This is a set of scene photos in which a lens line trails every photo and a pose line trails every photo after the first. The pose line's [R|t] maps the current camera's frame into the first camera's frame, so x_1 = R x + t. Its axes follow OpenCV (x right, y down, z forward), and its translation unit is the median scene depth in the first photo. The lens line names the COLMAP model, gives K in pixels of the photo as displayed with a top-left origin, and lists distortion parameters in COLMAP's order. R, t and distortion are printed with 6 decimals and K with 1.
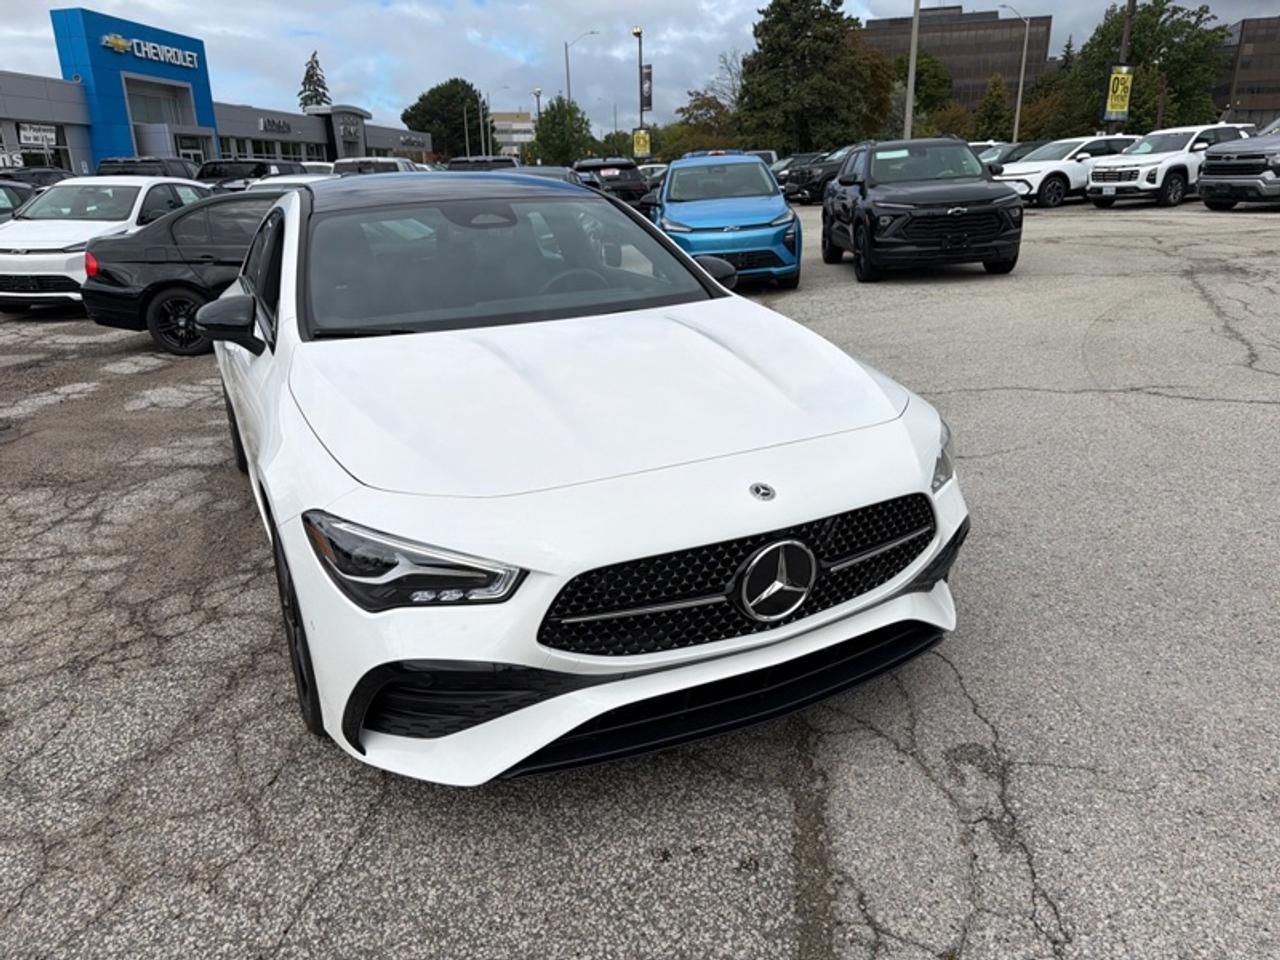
lens RADIAL K [[905.4, 0, 620.9], [0, 905.4, 480.9], [0, 0, 1]] dist [-0.001886, -0.008752]
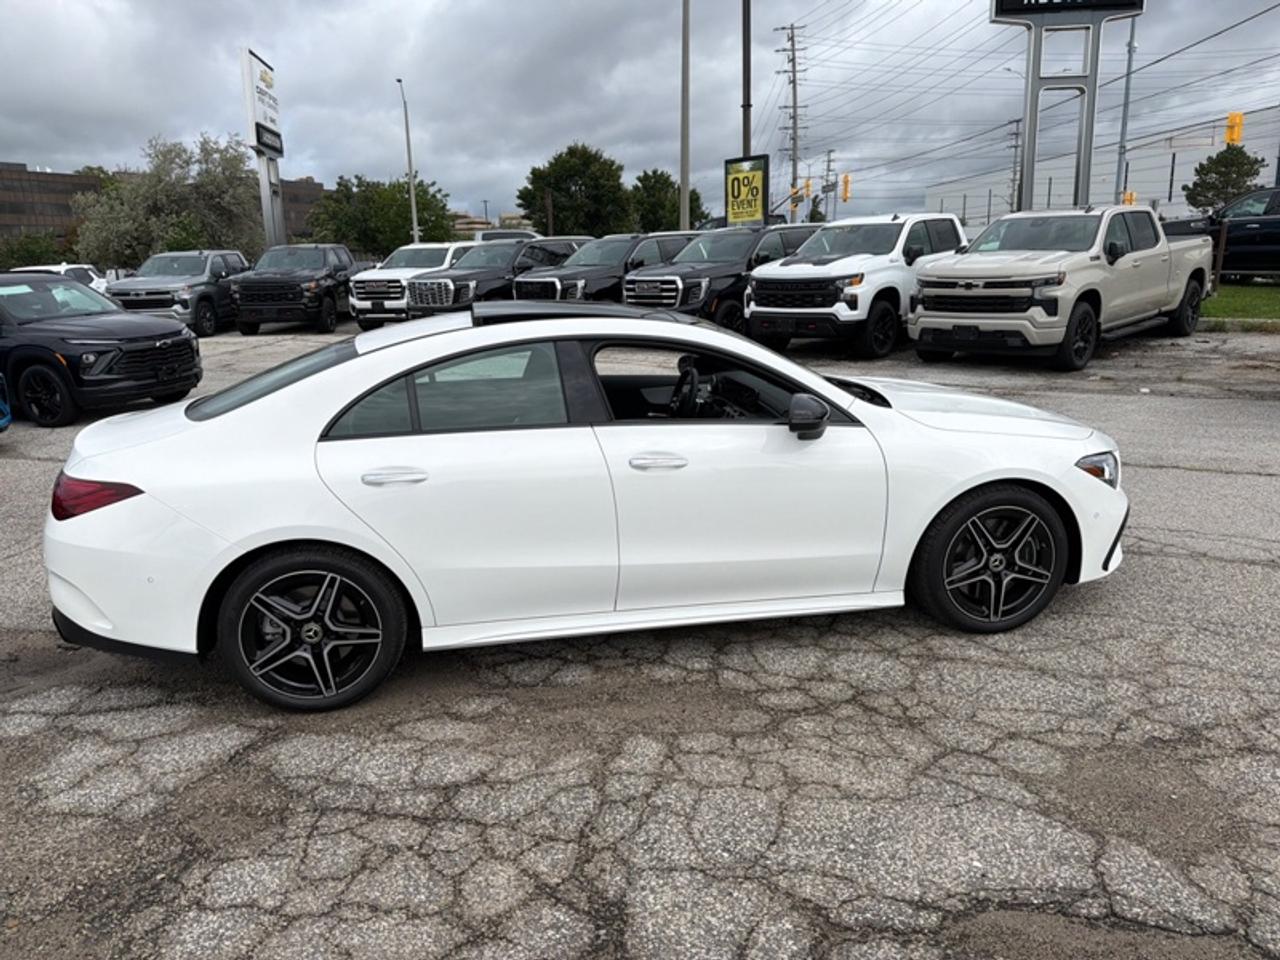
lens RADIAL K [[886.9, 0, 629.9], [0, 886.9, 504.7], [0, 0, 1]] dist [0.081320, -0.125679]
pose [[0.274880, -0.216859, 0.936703, -0.996854], [0.324196, 0.938085, 0.122042, -0.175208], [-0.905173, 0.270128, 0.328166, 0.522624]]
